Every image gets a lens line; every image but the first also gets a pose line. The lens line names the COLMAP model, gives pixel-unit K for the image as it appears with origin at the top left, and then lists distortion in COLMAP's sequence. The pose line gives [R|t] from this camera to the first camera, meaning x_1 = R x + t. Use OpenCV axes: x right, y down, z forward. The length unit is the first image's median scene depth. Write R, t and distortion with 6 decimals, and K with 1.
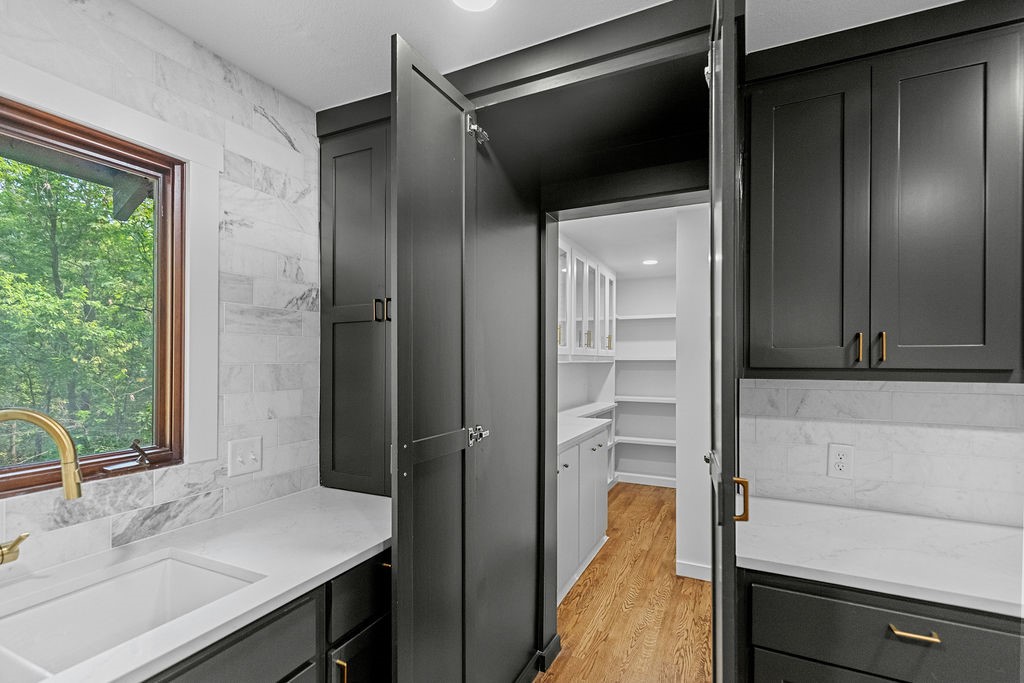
lens RADIAL K [[471.7, 0, 511.4], [0, 471.7, 350.4], [0, 0, 1]] dist [0.002866, 0.000485]
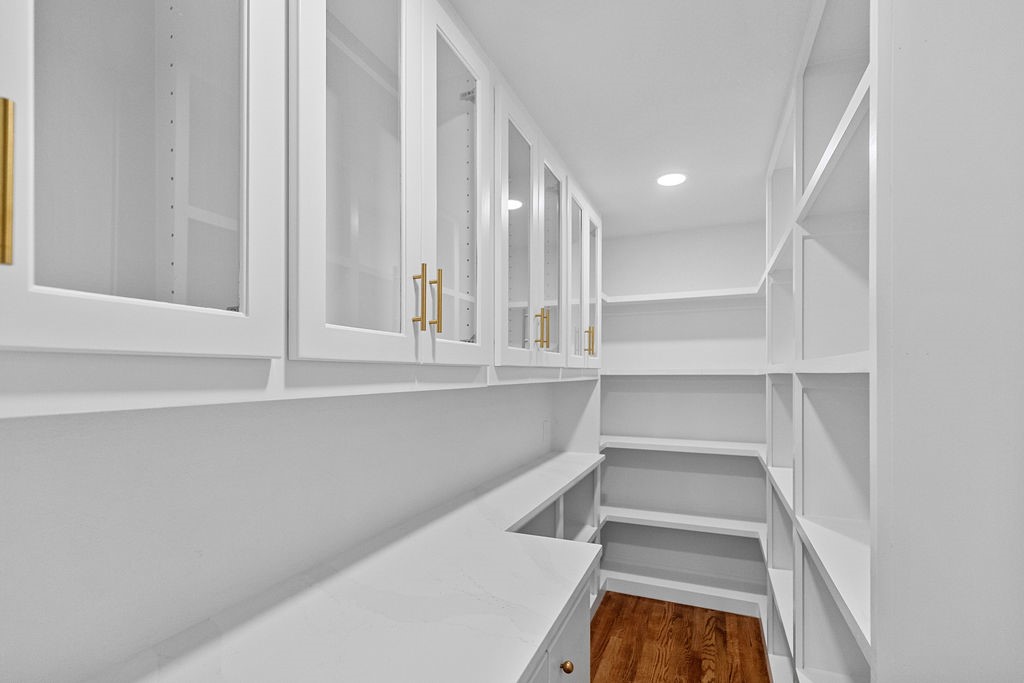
lens RADIAL K [[471.7, 0, 517.5], [0, 471.7, 368.0], [0, 0, 1]] dist [0.002866, 0.000485]
pose [[0.998546, -0.004135, 0.053751, 0.096298], [0.003635, 0.999949, 0.009395, 0.006343], [-0.053787, -0.009186, 0.998510, 0.471178]]
